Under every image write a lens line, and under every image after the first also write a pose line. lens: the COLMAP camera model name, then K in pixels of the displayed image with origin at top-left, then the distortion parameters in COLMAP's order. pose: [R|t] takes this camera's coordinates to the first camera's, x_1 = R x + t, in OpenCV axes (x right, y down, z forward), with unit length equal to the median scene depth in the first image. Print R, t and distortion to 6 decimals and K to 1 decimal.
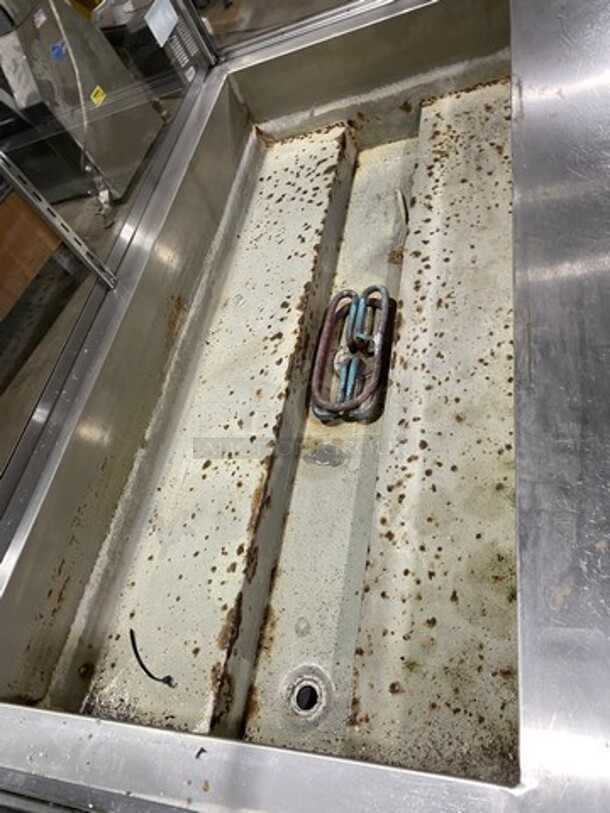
lens RADIAL K [[615.6, 0, 305.2], [0, 615.6, 403.1], [0, 0, 1]] dist [0.014650, -0.017677]
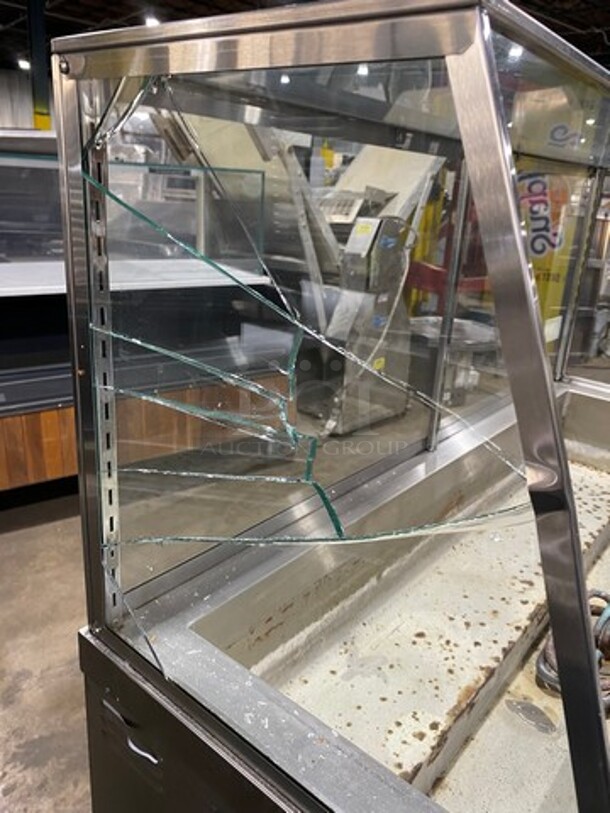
lens RADIAL K [[615.6, 0, 309.0], [0, 615.6, 381.9], [0, 0, 1]] dist [0.014650, -0.017677]
pose [[0.781860, 0.549915, -0.293750, -0.226828], [-0.622677, 0.665254, -0.411960, 0.338786], [-0.031124, 0.505006, 0.862554, -0.038888]]
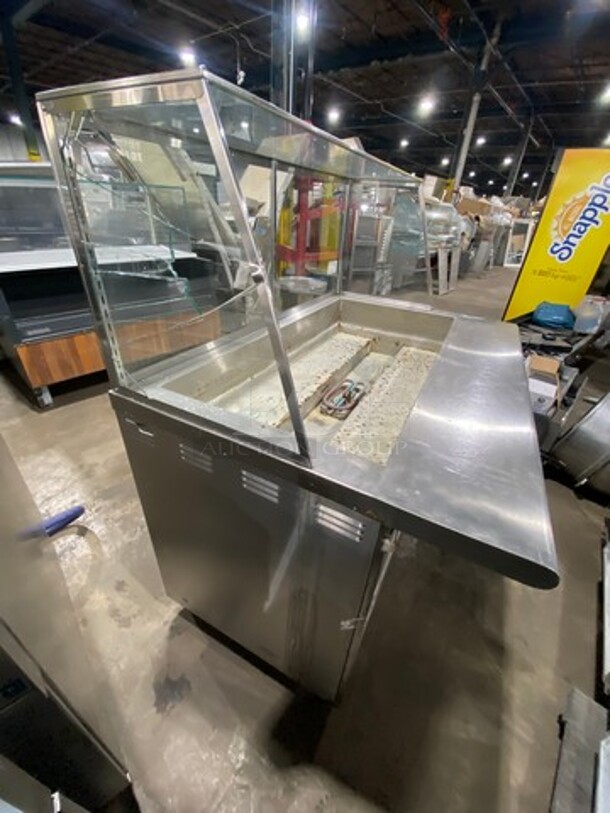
lens RADIAL K [[332.2, 0, 301.7], [0, 332.2, 401.6], [0, 0, 1]] dist [-0.012484, -0.002843]
pose [[0.860445, 0.509093, -0.021396, -0.027778], [-0.484570, 0.804569, -0.343307, 0.465340], [-0.157561, 0.305765, 0.938979, -0.163517]]
